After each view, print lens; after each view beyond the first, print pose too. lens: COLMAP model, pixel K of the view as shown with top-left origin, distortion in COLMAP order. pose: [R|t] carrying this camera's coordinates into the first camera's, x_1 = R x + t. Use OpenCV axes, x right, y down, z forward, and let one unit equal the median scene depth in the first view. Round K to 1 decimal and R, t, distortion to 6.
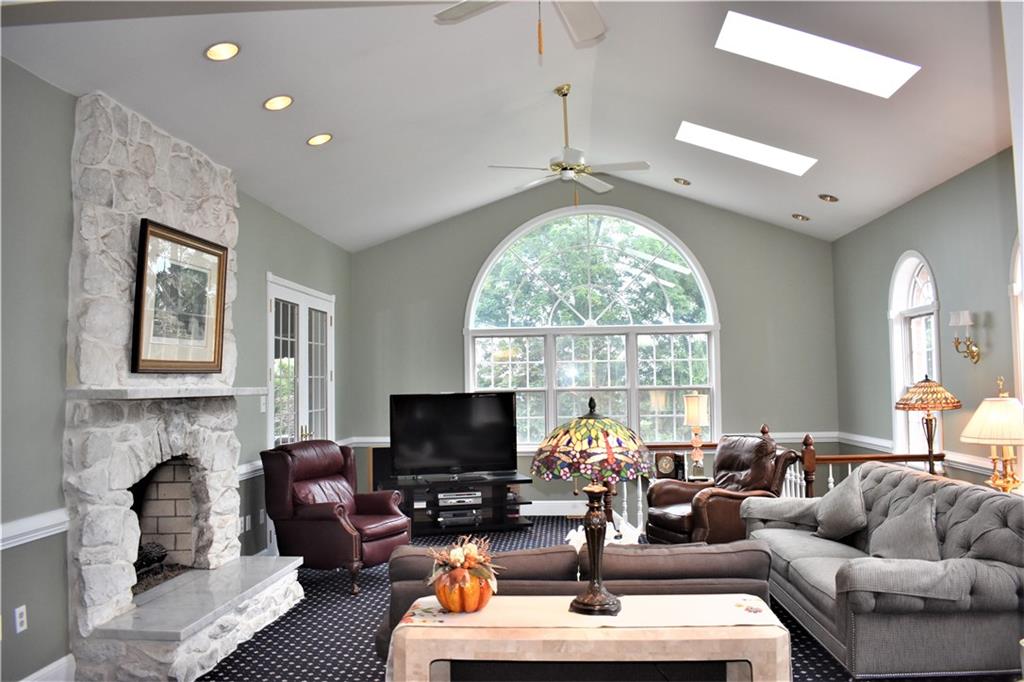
lens RADIAL K [[820.1, 0, 512.8], [0, 820.1, 340.5], [0, 0, 1]] dist [-0.072255, -0.006269]
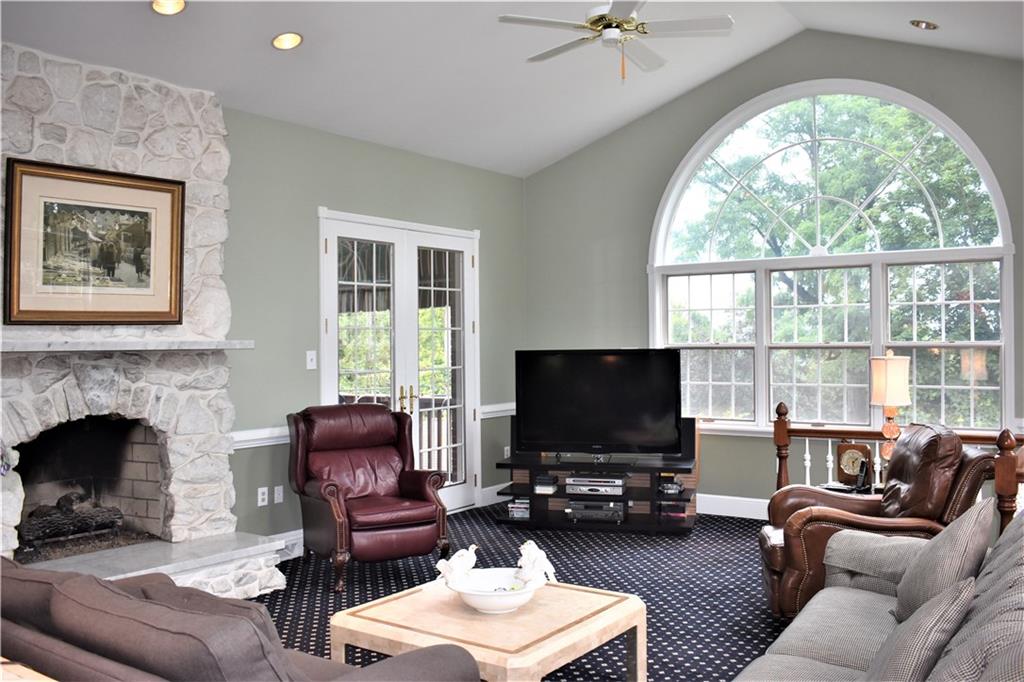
lens RADIAL K [[911.1, 0, 512.0], [0, 911.1, 337.9], [0, 0, 1]] dist [-0.078771, 0.004068]
pose [[0.851216, 0.003342, -0.524805, 0.455936], [0.024783, 0.998608, 0.046557, 0.017669], [0.524230, -0.052636, 0.849948, 0.345664]]
